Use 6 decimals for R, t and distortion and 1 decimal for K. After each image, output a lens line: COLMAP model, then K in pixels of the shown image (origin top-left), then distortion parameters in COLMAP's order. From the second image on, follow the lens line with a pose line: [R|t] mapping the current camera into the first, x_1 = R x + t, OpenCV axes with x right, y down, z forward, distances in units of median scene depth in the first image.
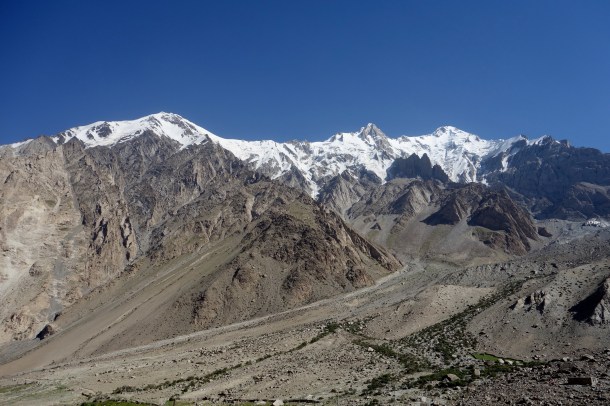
lens RADIAL K [[474.4, 0, 303.3], [0, 474.4, 199.2], [0, 0, 1]] dist [-0.007156, 0.000785]
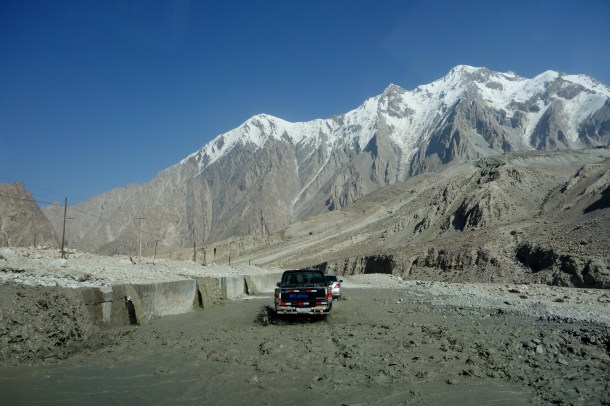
lens RADIAL K [[474.4, 0, 304.2], [0, 474.4, 201.1], [0, 0, 1]] dist [-0.007156, 0.000785]
pose [[0.887247, -0.132631, -0.441816, 0.901213], [0.240907, 0.950012, 0.198596, -0.324685], [0.393391, -0.282640, 0.874848, -0.704691]]
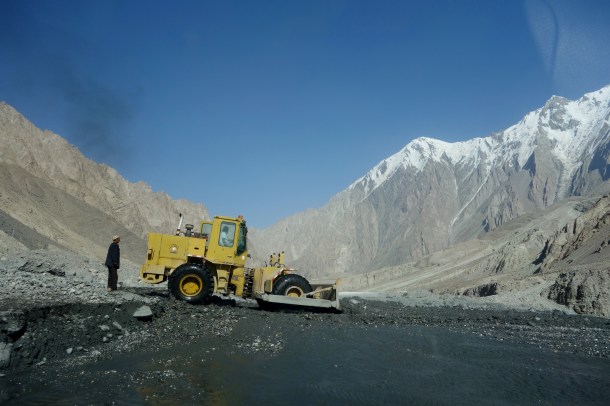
lens RADIAL K [[474.4, 0, 305.3], [0, 474.4, 202.2], [0, 0, 1]] dist [-0.007156, 0.000785]
pose [[0.675432, -0.182915, -0.714376, 1.074310], [0.334114, 0.939517, 0.075338, -0.401799], [0.657388, -0.289569, 0.695694, -0.880370]]
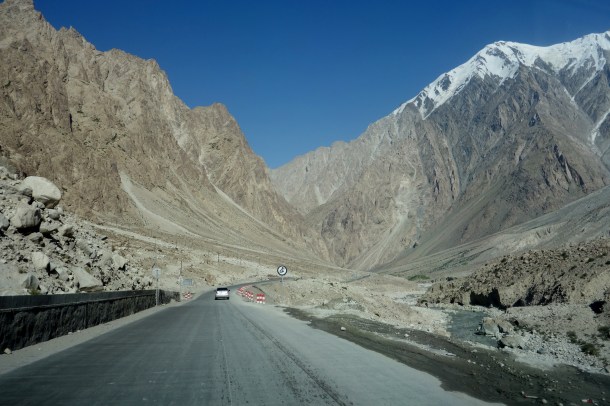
lens RADIAL K [[474.4, 0, 304.4], [0, 474.4, 204.5], [0, 0, 1]] dist [-0.007156, 0.000785]
pose [[0.661733, -0.117664, -0.740449, 0.419370], [0.317792, 0.938520, 0.134868, -0.196255], [0.679057, -0.324555, 0.658442, -0.429229]]
